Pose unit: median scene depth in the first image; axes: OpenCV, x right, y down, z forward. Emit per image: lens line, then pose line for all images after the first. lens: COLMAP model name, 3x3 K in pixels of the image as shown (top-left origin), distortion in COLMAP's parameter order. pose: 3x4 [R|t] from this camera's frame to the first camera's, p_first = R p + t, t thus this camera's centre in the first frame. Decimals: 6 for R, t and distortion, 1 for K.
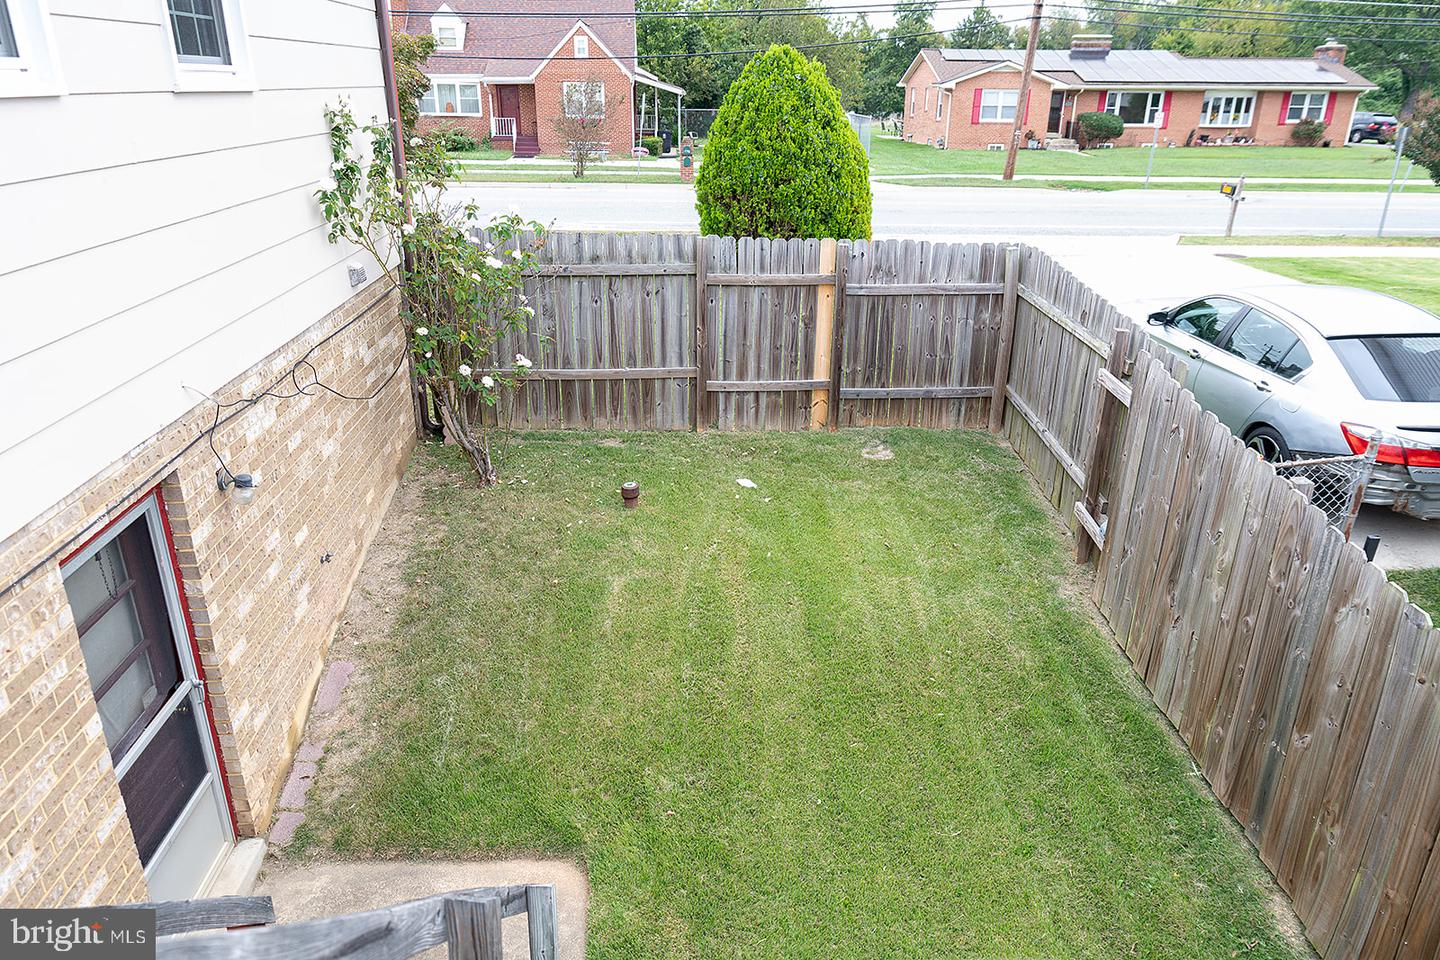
lens RADIAL K [[965.1, 0, 716.2], [0, 965.1, 478.8], [0, 0, 1]] dist [-0.000422, 0.003605]
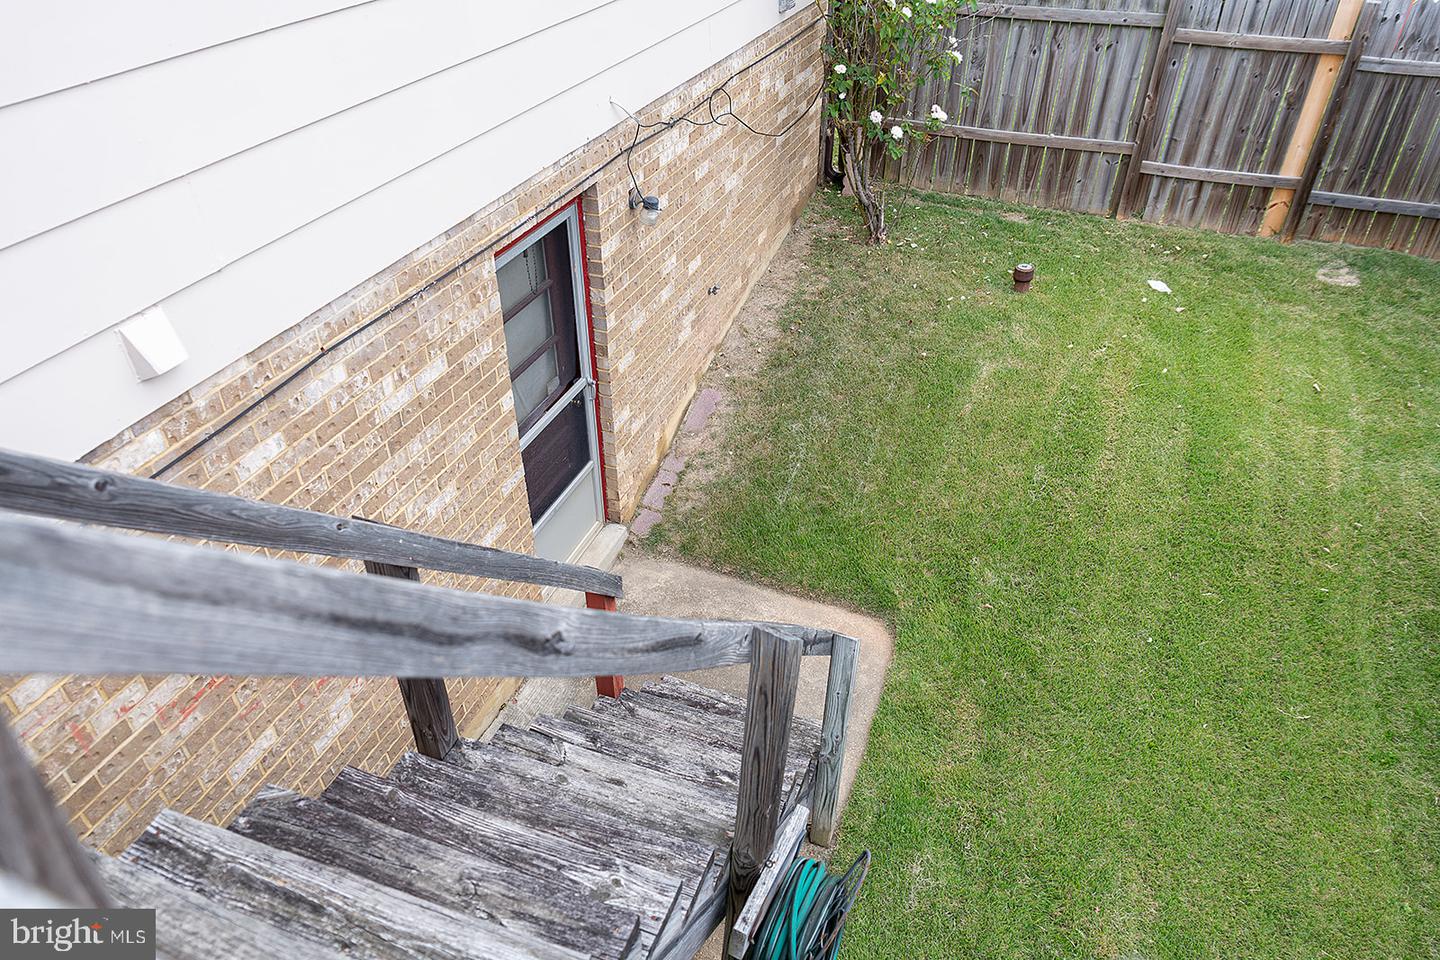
lens RADIAL K [[965.1, 0, 717.6], [0, 965.1, 477.5], [0, 0, 1]] dist [-0.000422, 0.003605]
pose [[0.911625, 0.236242, -0.336348, 0.001247], [-0.150253, 0.953223, 0.262279, 0.000420], [0.382576, -0.188563, 0.904477, 0.014408]]
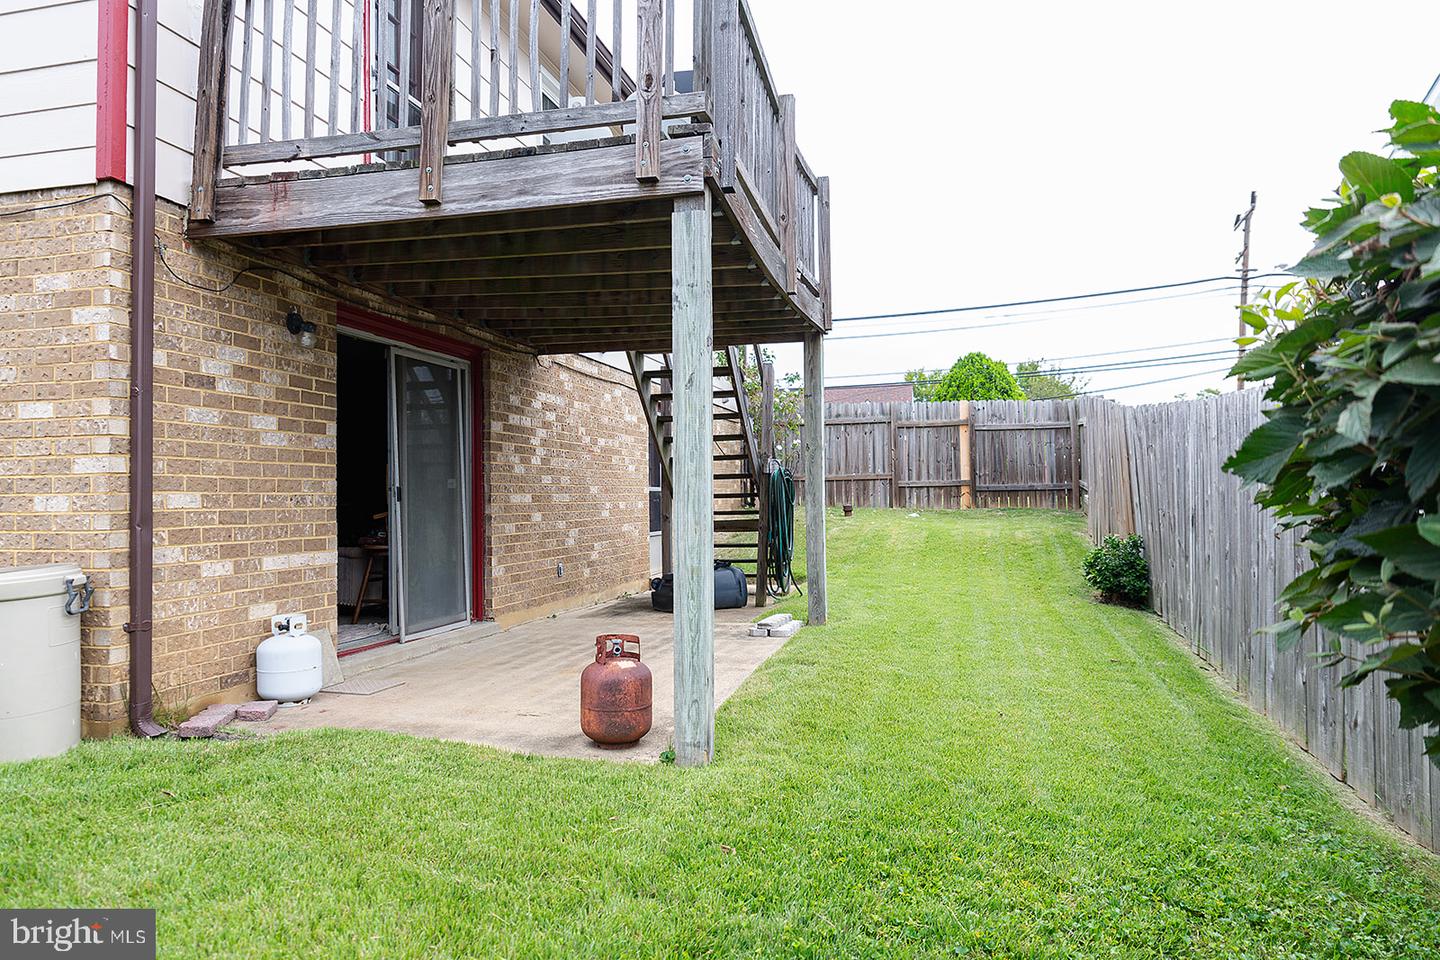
lens RADIAL K [[965.1, 0, 721.3], [0, 965.1, 476.8], [0, 0, 1]] dist [-0.000422, 0.003605]
pose [[0.955427, -0.030369, -0.293661, 0.268588], [-0.090975, 0.916005, -0.390715, 0.825812], [0.280861, 0.400015, 0.872413, -0.869070]]
